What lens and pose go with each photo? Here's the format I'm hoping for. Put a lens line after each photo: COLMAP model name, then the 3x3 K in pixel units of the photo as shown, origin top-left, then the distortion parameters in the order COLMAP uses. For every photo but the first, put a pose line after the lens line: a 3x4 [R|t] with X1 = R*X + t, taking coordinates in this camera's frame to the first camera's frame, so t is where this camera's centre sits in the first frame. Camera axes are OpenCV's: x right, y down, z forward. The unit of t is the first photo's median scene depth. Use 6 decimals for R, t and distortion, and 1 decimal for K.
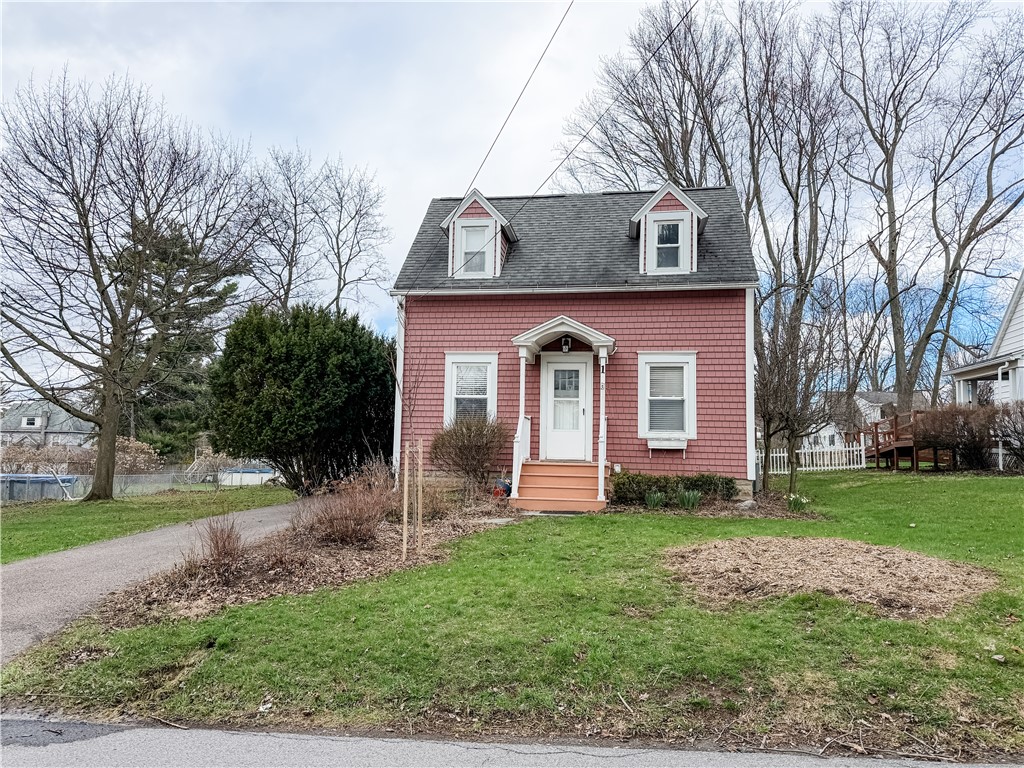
lens RADIAL K [[719.1, 0, 510.7], [0, 719.1, 385.4], [0, 0, 1]] dist [0.019564, -0.019943]
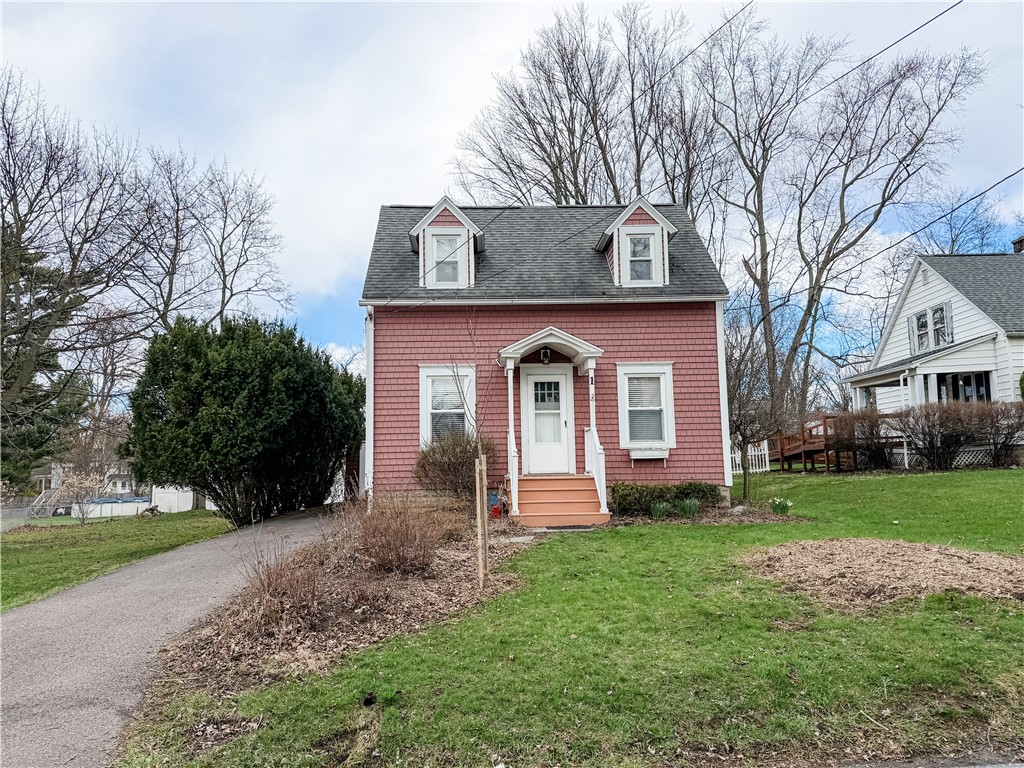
lens RADIAL K [[719.1, 0, 515.2], [0, 719.1, 384.1], [0, 0, 1]] dist [0.019564, -0.019943]
pose [[0.981514, -0.015064, 0.190795, -0.147851], [0.019235, 0.999614, -0.020025, 0.000124], [-0.190420, 0.023325, 0.981426, 0.040381]]
